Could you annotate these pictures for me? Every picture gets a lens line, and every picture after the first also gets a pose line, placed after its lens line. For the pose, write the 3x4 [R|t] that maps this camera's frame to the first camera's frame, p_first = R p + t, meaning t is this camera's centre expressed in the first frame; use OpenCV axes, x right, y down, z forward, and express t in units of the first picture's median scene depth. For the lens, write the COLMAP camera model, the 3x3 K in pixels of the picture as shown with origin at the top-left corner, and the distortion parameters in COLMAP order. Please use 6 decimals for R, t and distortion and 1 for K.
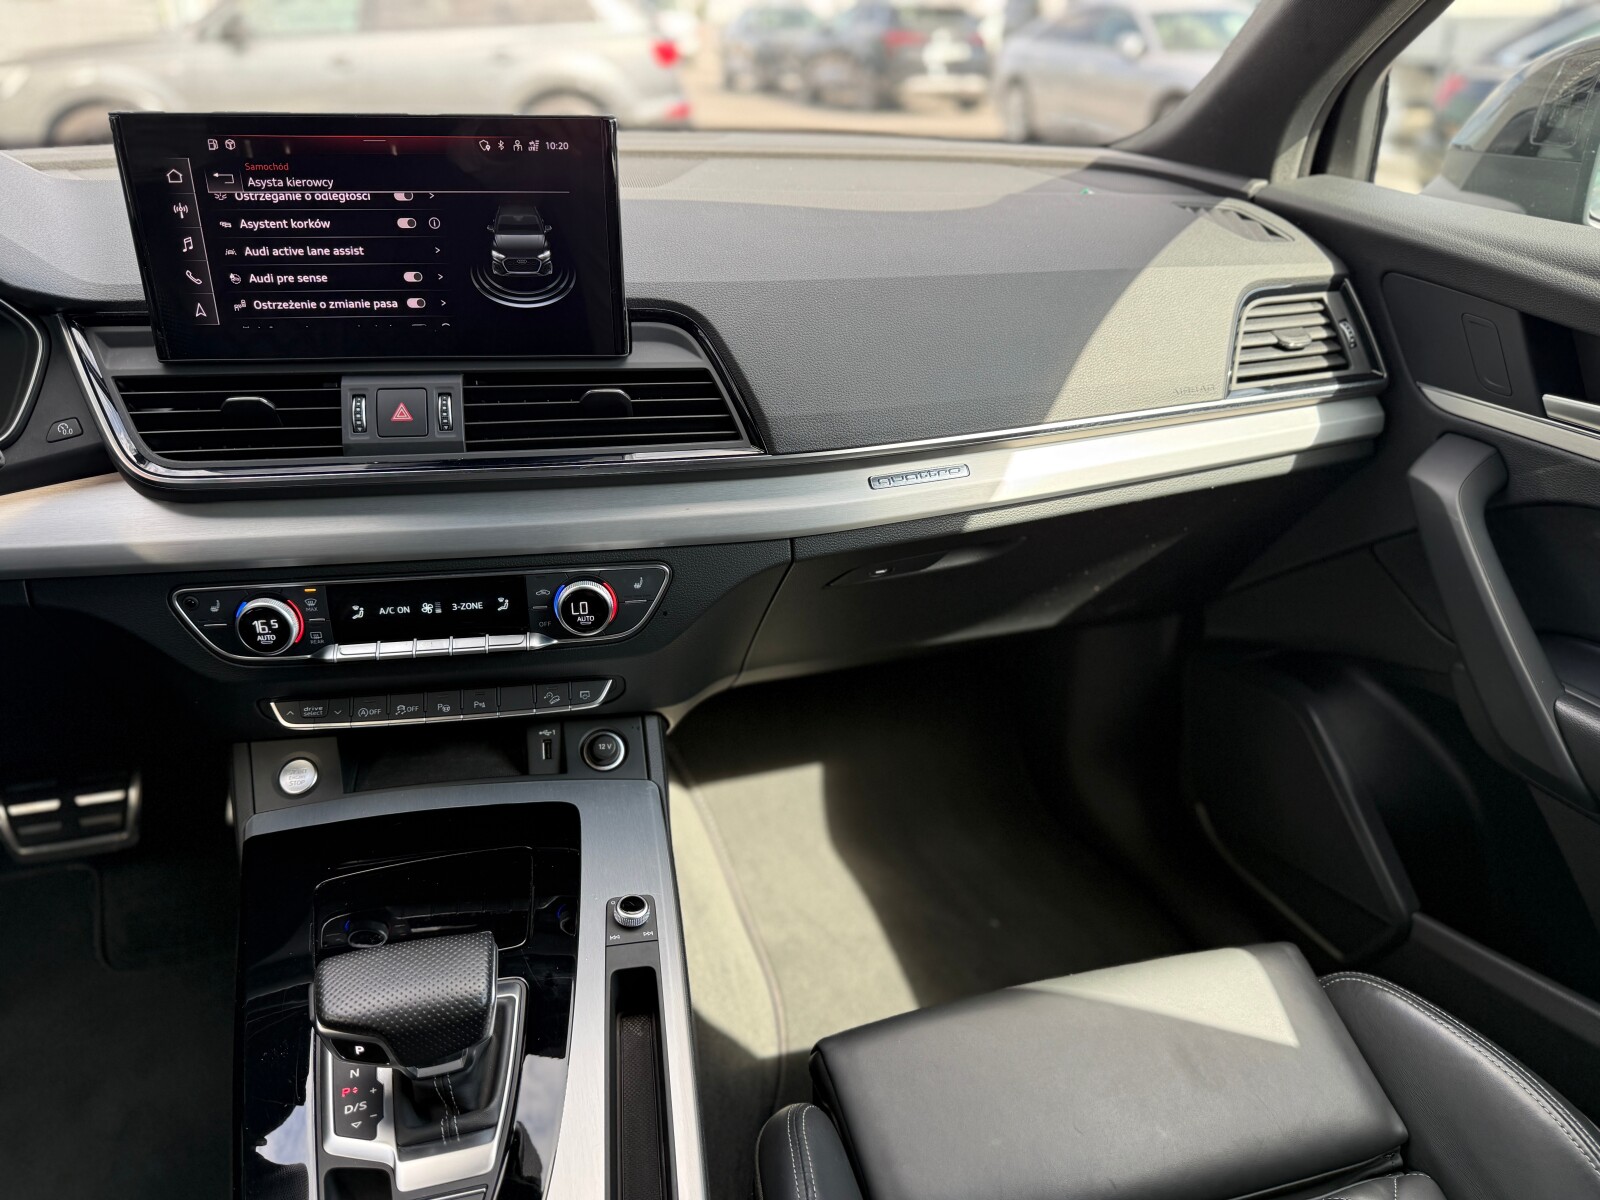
lens RADIAL K [[1119.8, 0, 795.4], [0, 1119.8, 606.7], [0, 0, 1]] dist [0.054748, -0.108233]
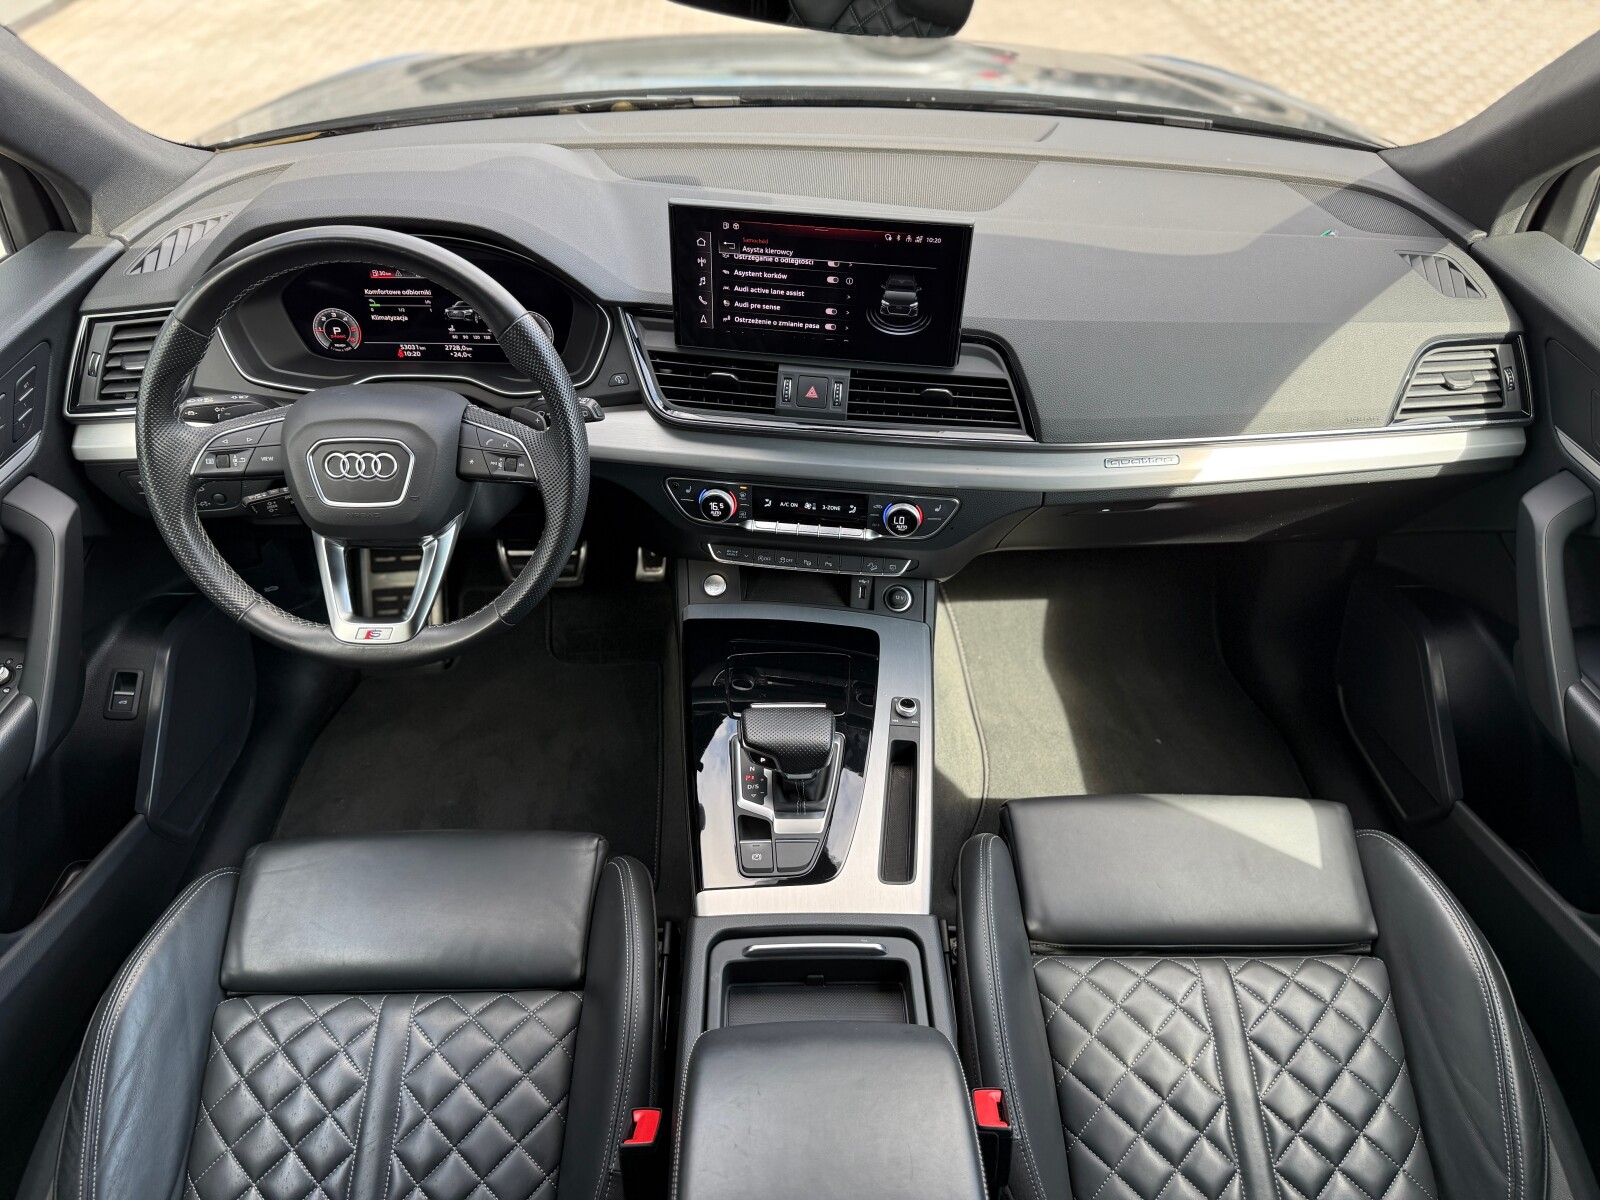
lens RADIAL K [[1108.0, 0, 801.3], [0, 1108.0, 610.4], [0, 0, 1]] dist [0.063568, -0.103146]
pose [[0.966973, 0.169395, -0.190443, -0.008249], [-0.119285, 0.961080, 0.249192, -0.267045], [0.225243, -0.218245, 0.949545, -0.584148]]
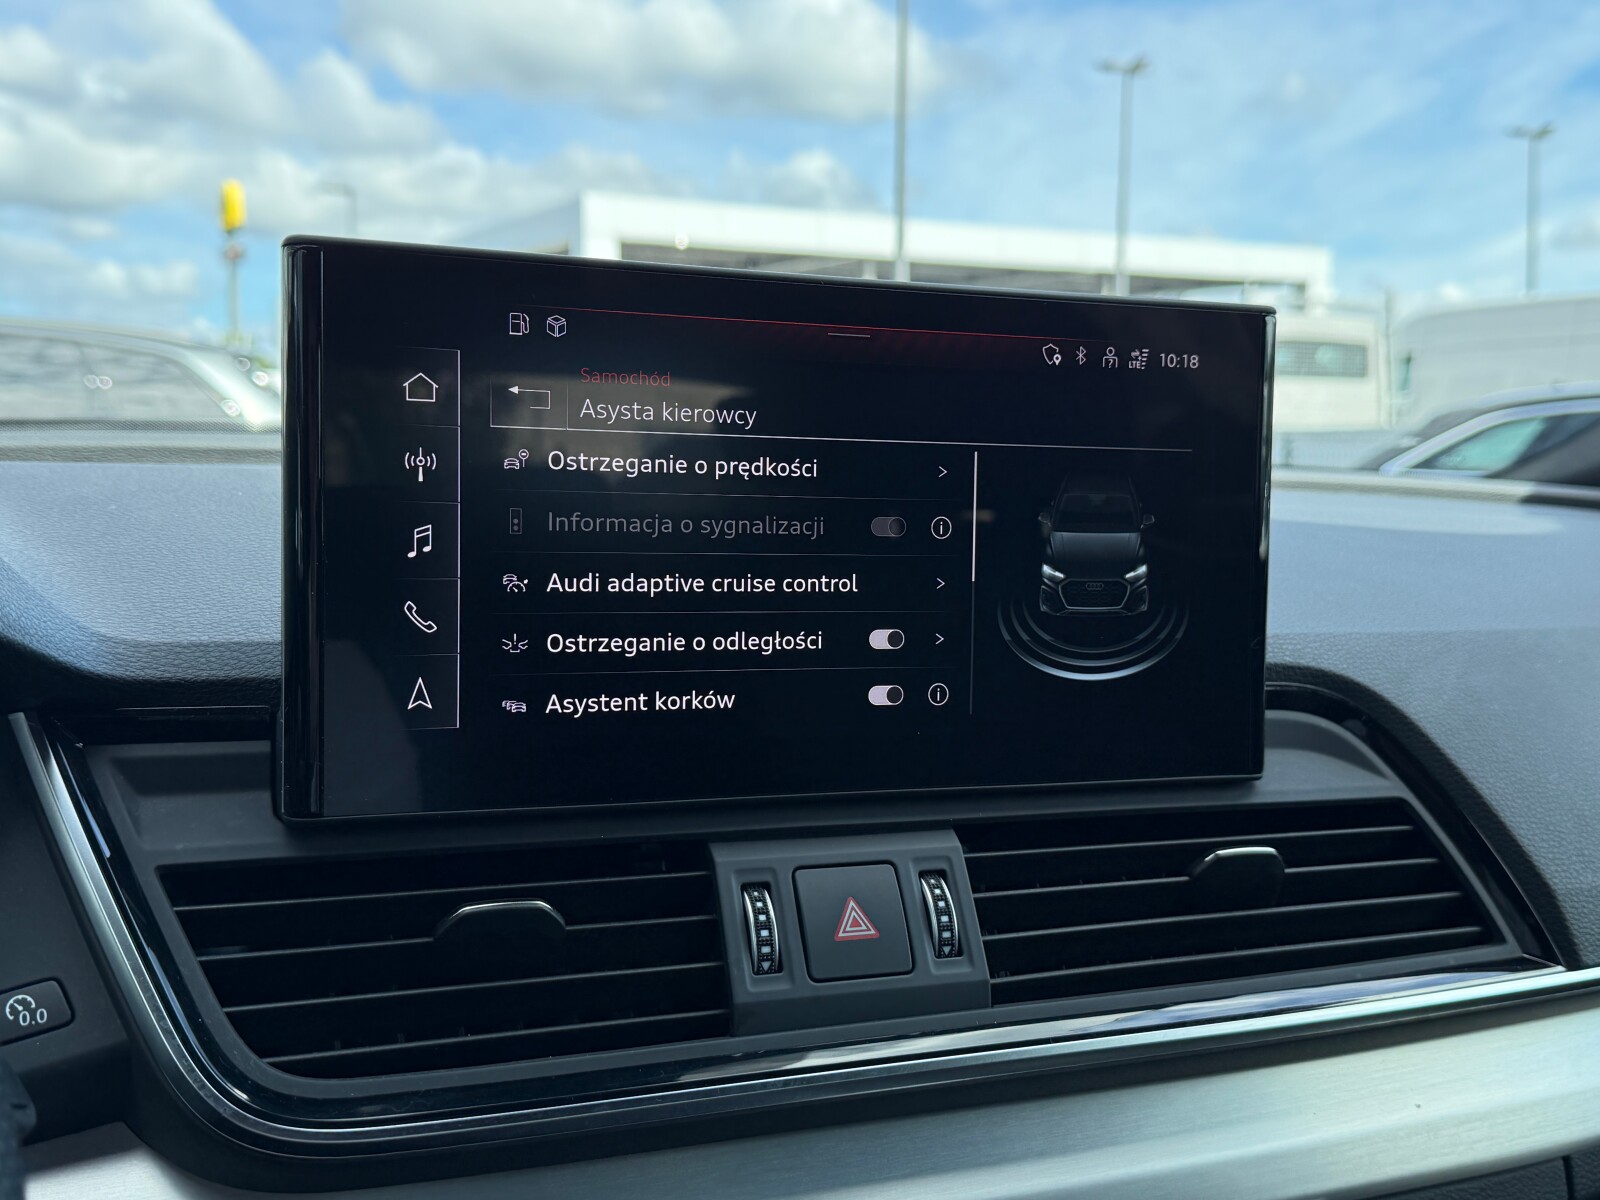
lens RADIAL K [[1649.5, 0, 797.2], [0, 1649.5, 590.4], [0, 0, 1]] dist [0.072891, -0.001164]
pose [[0.975237, -0.007273, 0.221043, -0.510203], [0.088663, 0.928487, -0.360627, -0.064814], [-0.202612, 0.371295, 0.906139, 0.392858]]
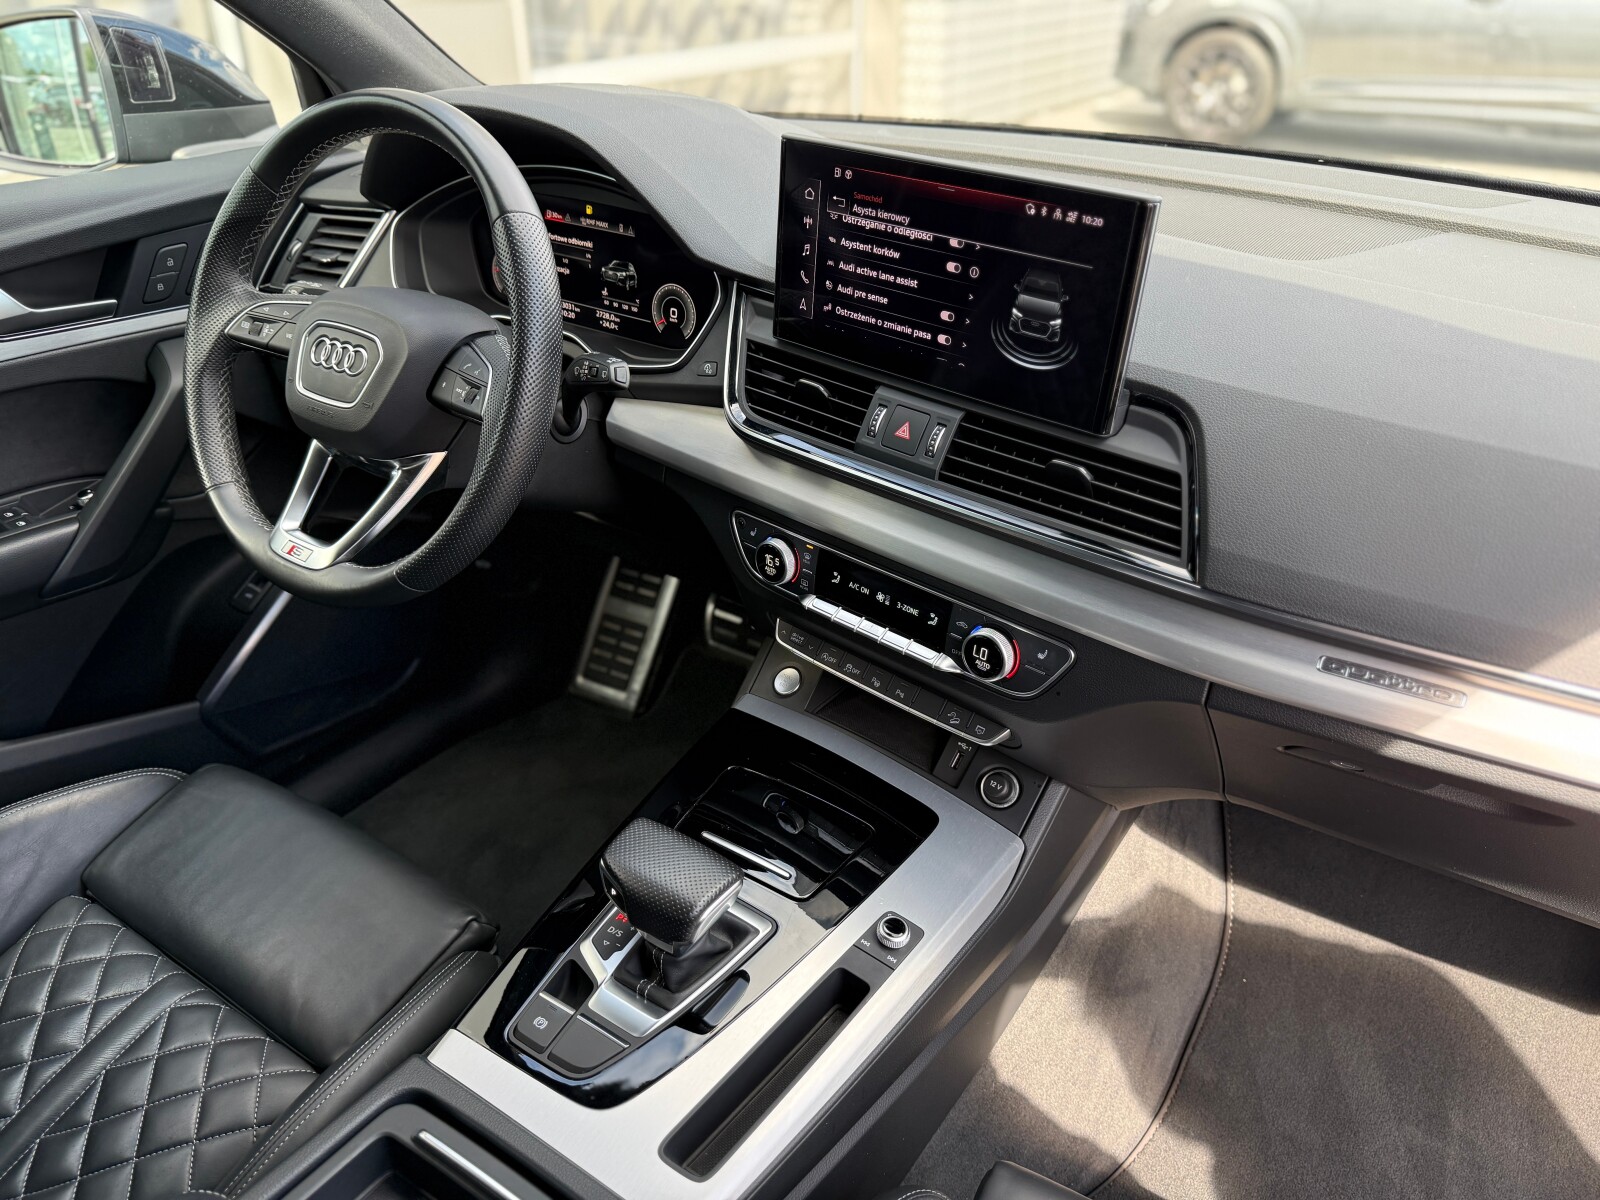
lens RADIAL K [[1109.8, 0, 795.8], [0, 1109.8, 612.9], [0, 0, 1]] dist [0.097025, -0.175554]
pose [[0.649094, 0.396249, -0.649356, 0.373316], [-0.350955, 0.913334, 0.206520, -0.197750], [0.674913, 0.093844, 0.731906, 0.134610]]
